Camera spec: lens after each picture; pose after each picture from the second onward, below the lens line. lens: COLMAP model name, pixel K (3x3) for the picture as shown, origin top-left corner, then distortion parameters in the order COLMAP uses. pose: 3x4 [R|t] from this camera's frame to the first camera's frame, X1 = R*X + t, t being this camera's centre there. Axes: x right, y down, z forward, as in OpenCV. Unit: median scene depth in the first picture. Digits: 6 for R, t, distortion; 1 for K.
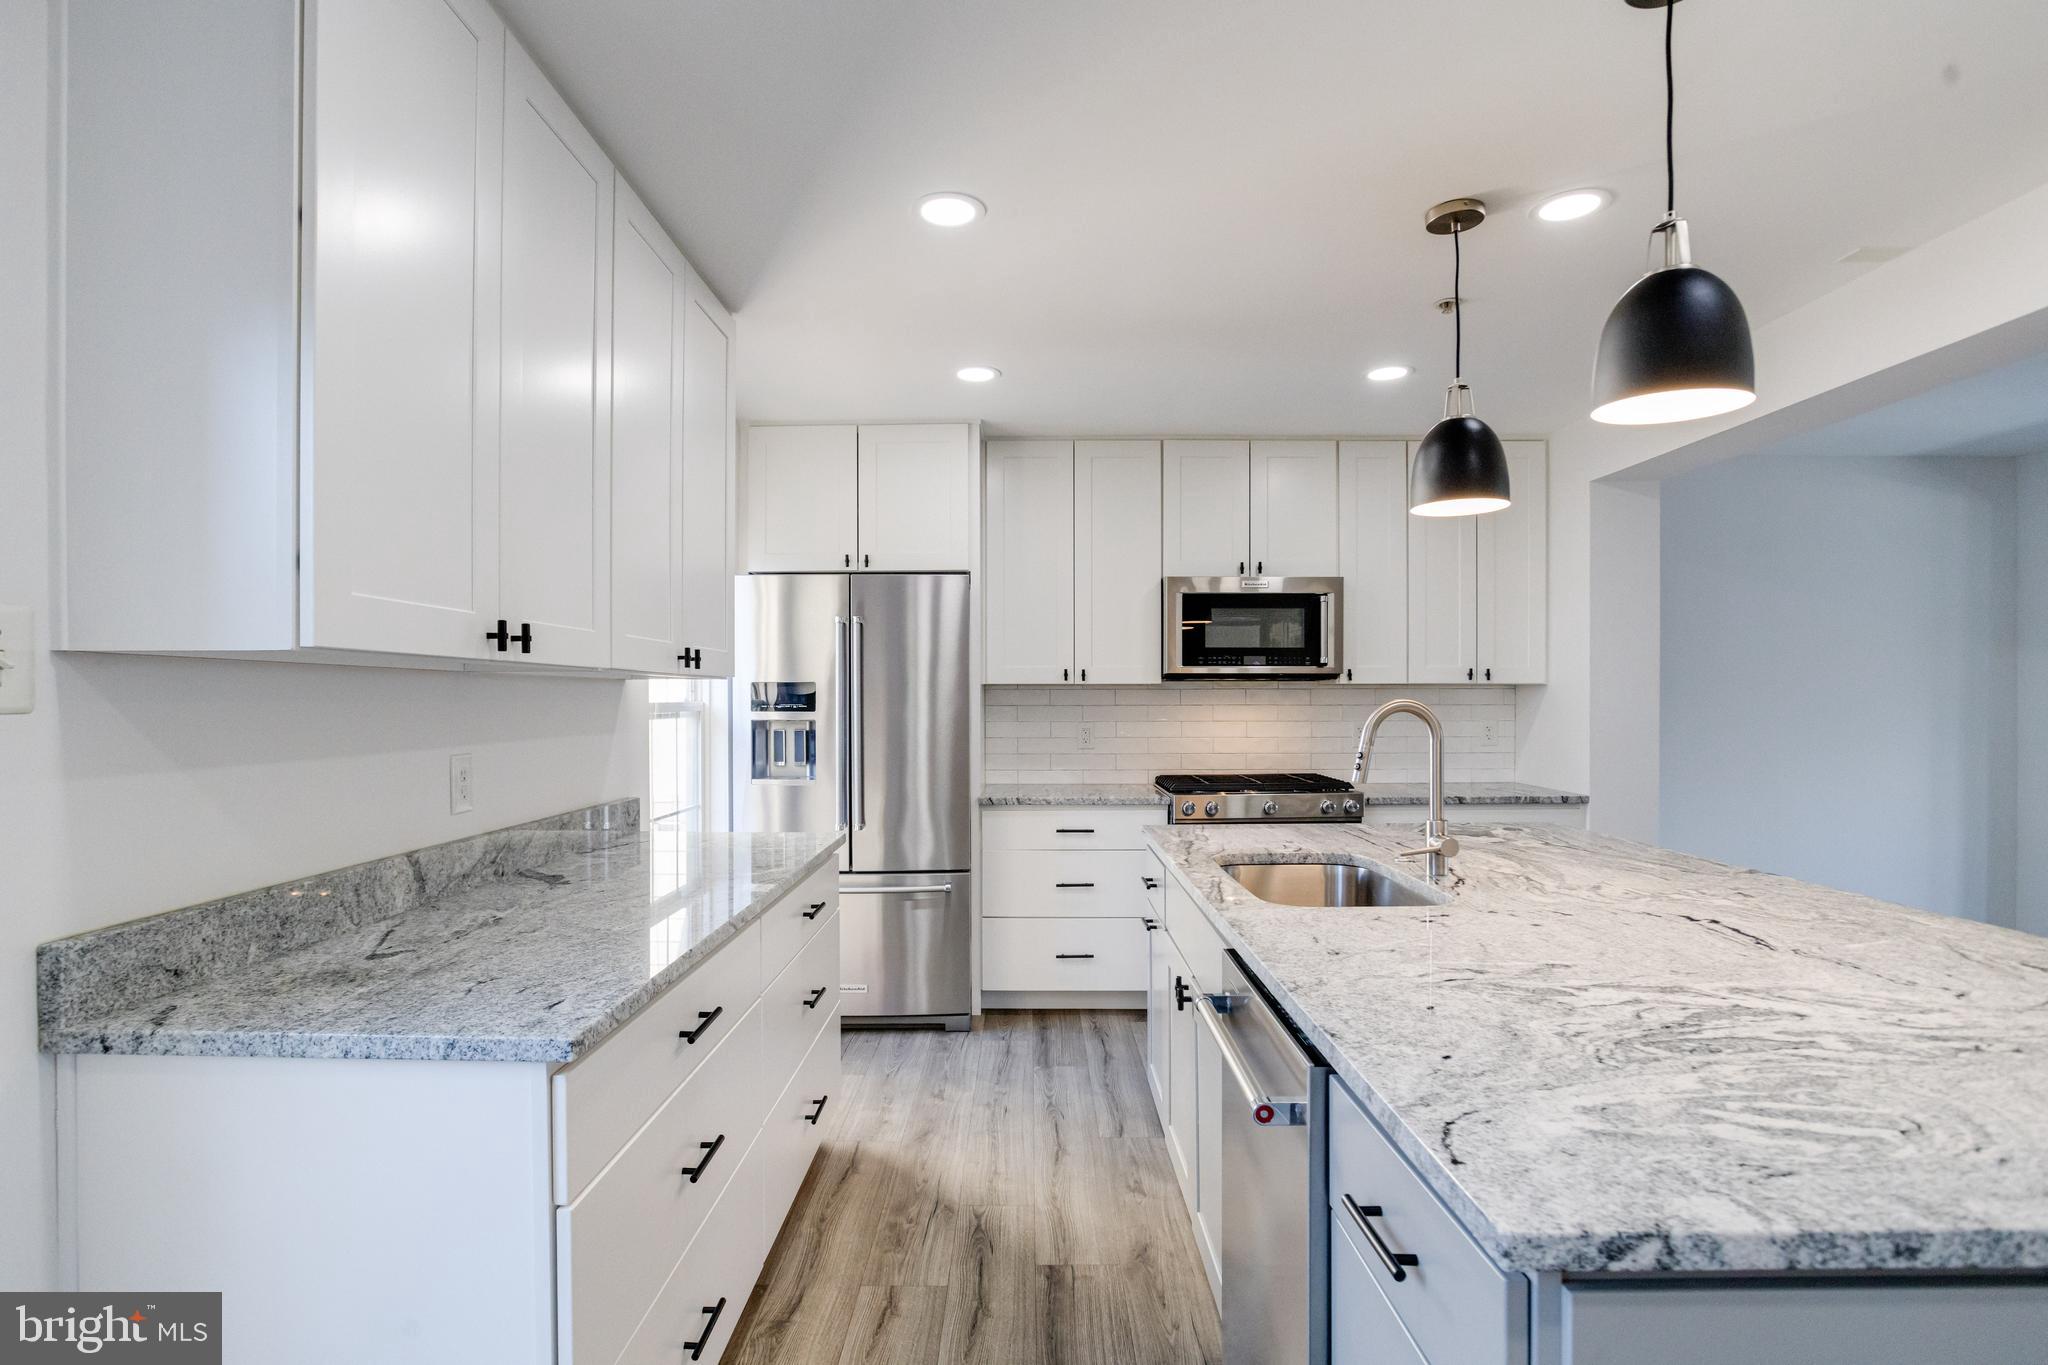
lens RADIAL K [[1034.7, 0, 1011.5], [0, 1034.7, 703.0], [0, 0, 1]] dist [-0.044370, 0.020150]
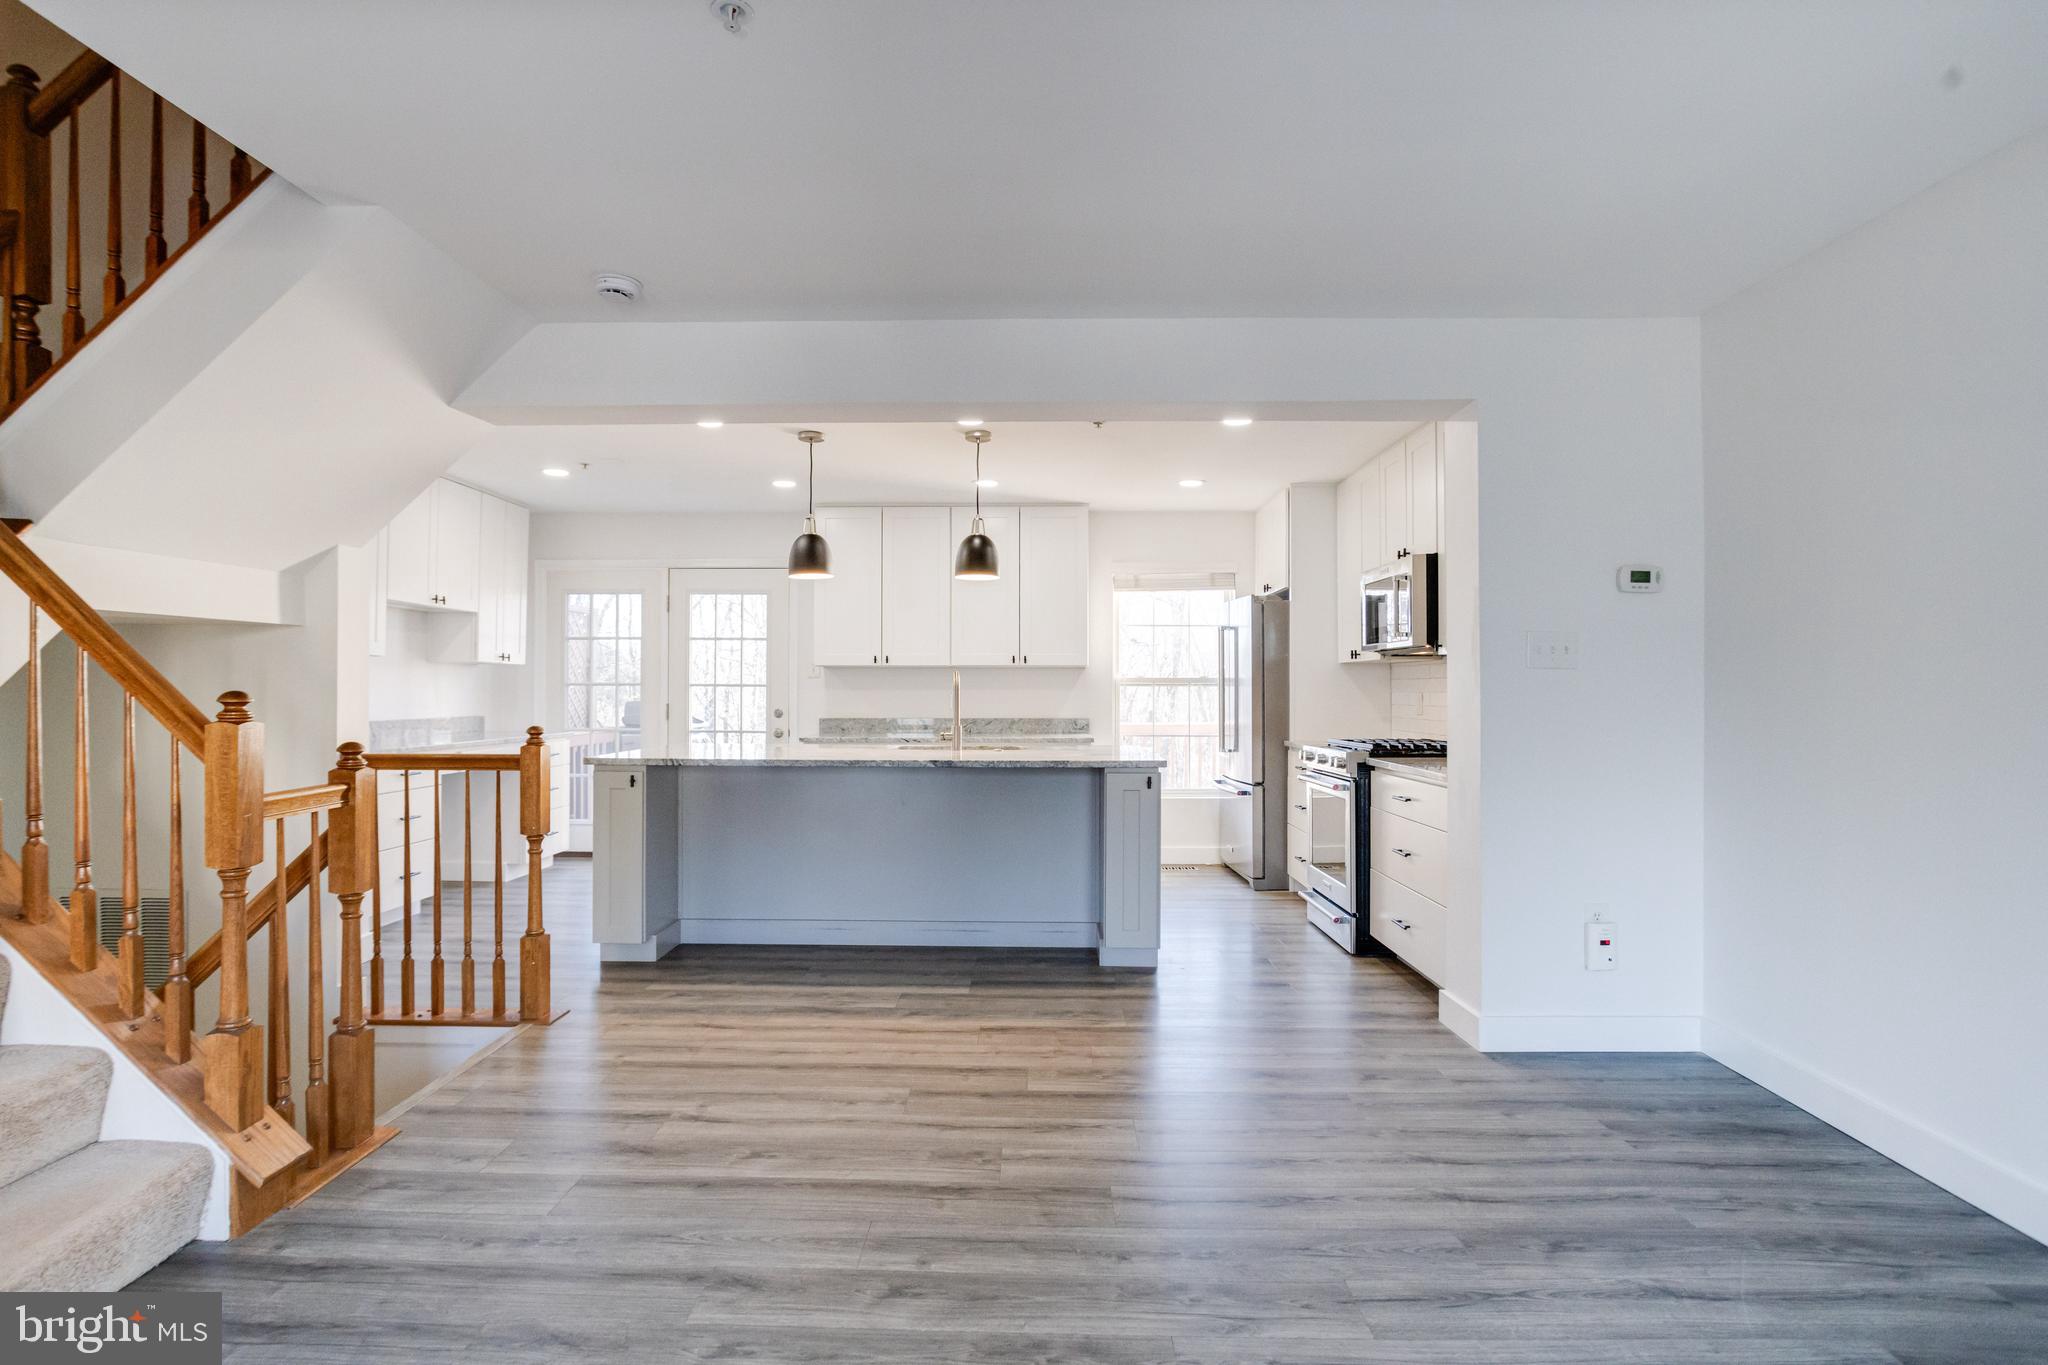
lens RADIAL K [[1036.6, 0, 1008.2], [0, 1036.6, 680.1], [0, 0, 1]] dist [-0.048210, 0.023598]
pose [[-0.004912, -0.006804, -0.999965, 2.525548], [-0.005553, 0.999962, -0.006777, 0.029133], [0.999973, 0.005520, -0.004950, 1.074398]]
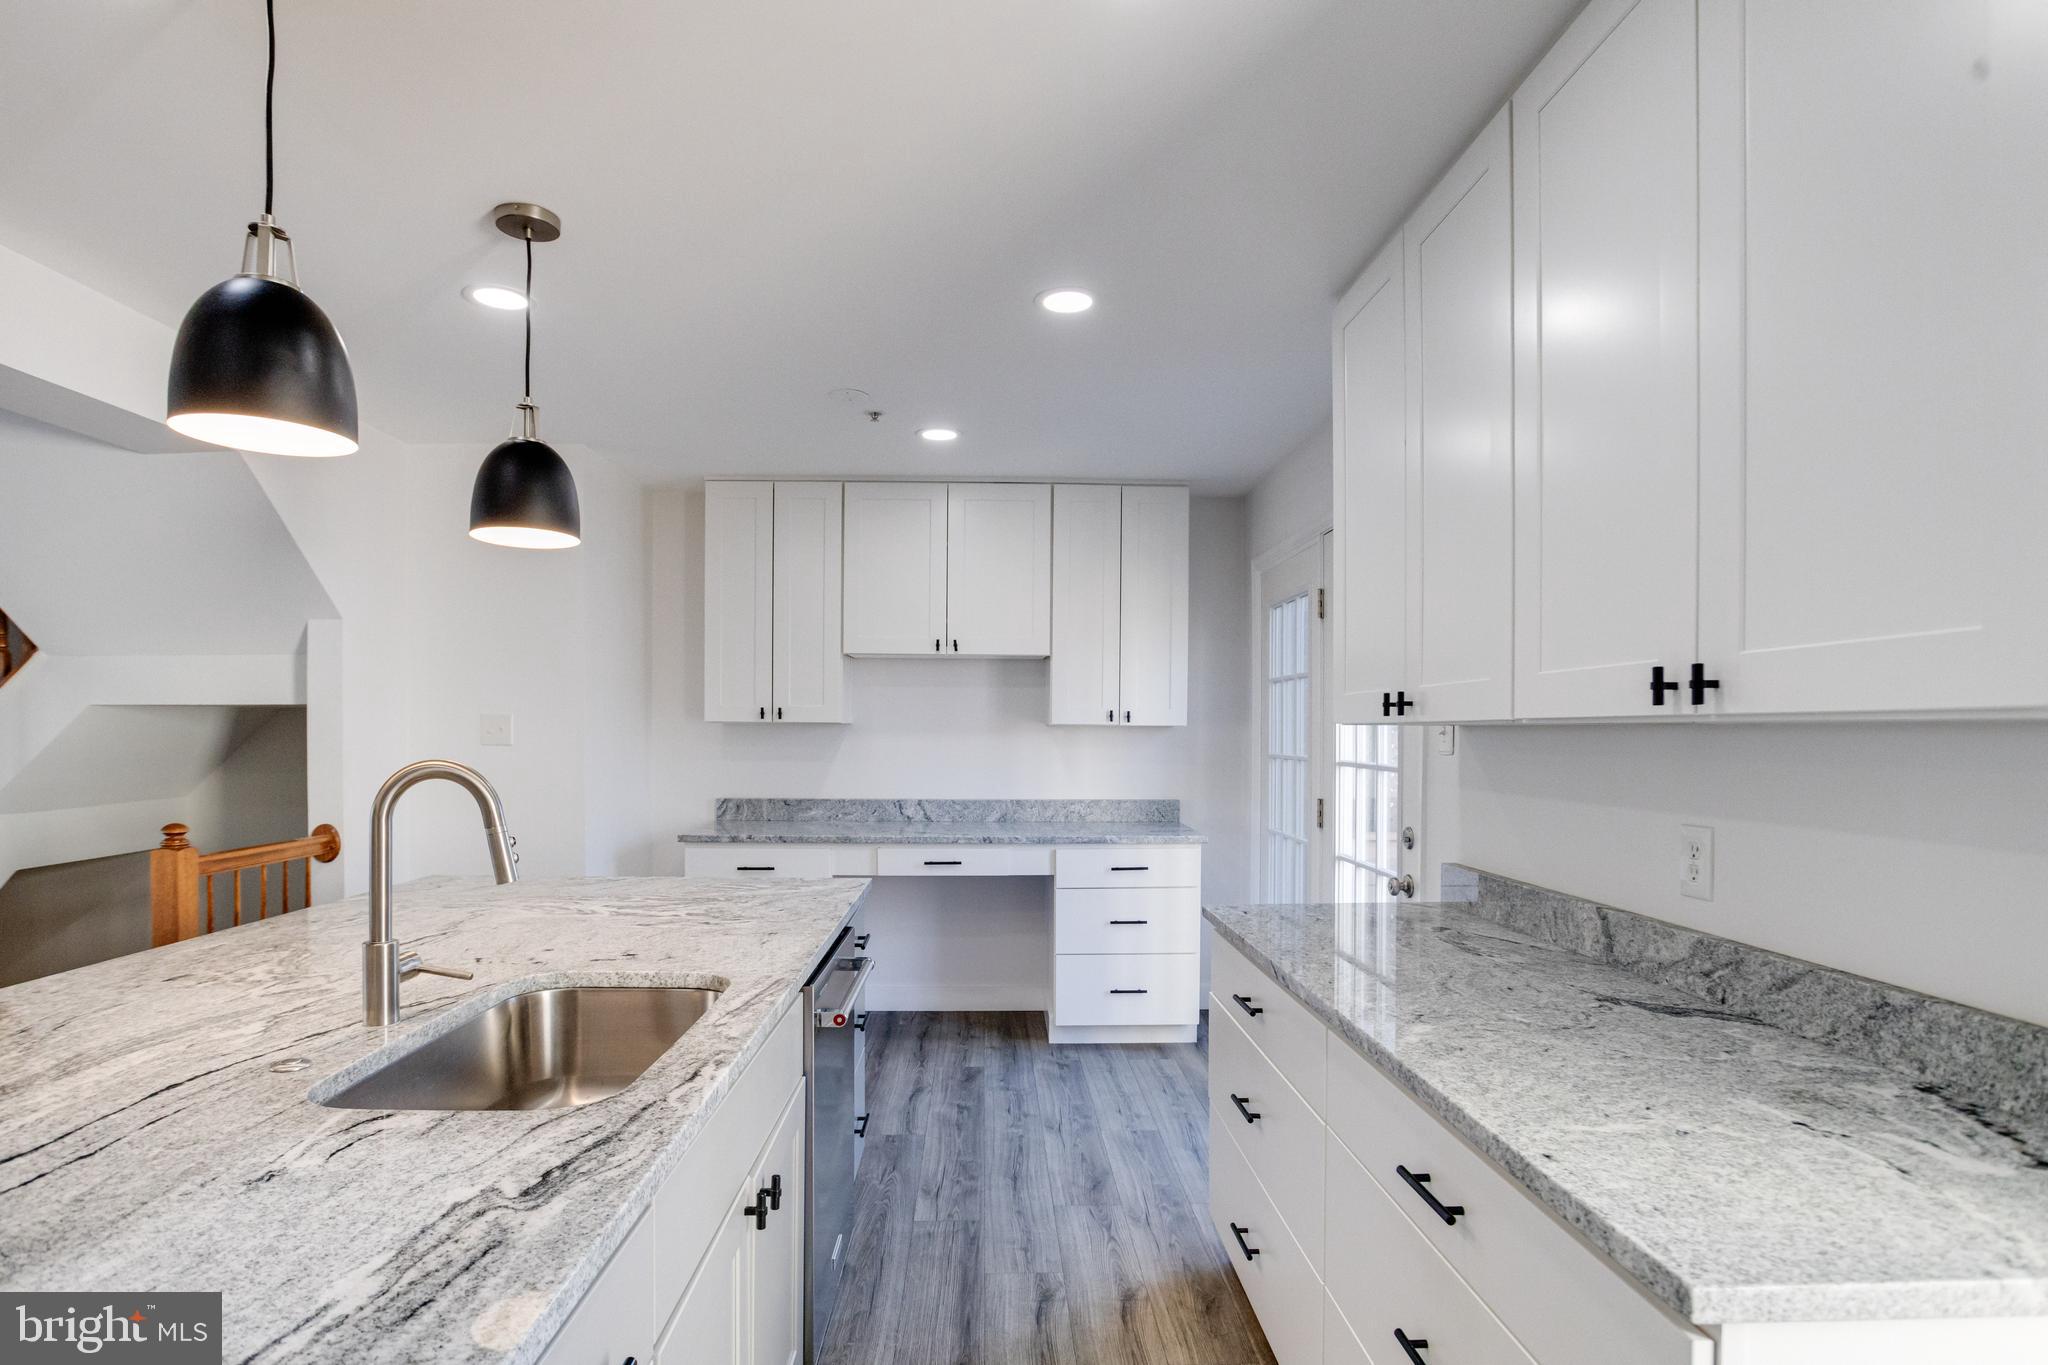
lens RADIAL K [[1046.7, 0, 1013.6], [0, 1046.7, 745.7], [0, 0, 1]] dist [-0.061218, 0.032255]
pose [[-0.998699, -0.001528, -0.050970, 0.040479], [-0.002422, 0.999844, 0.017486, -0.023782], [0.050936, 0.017587, -0.998547, 1.611437]]
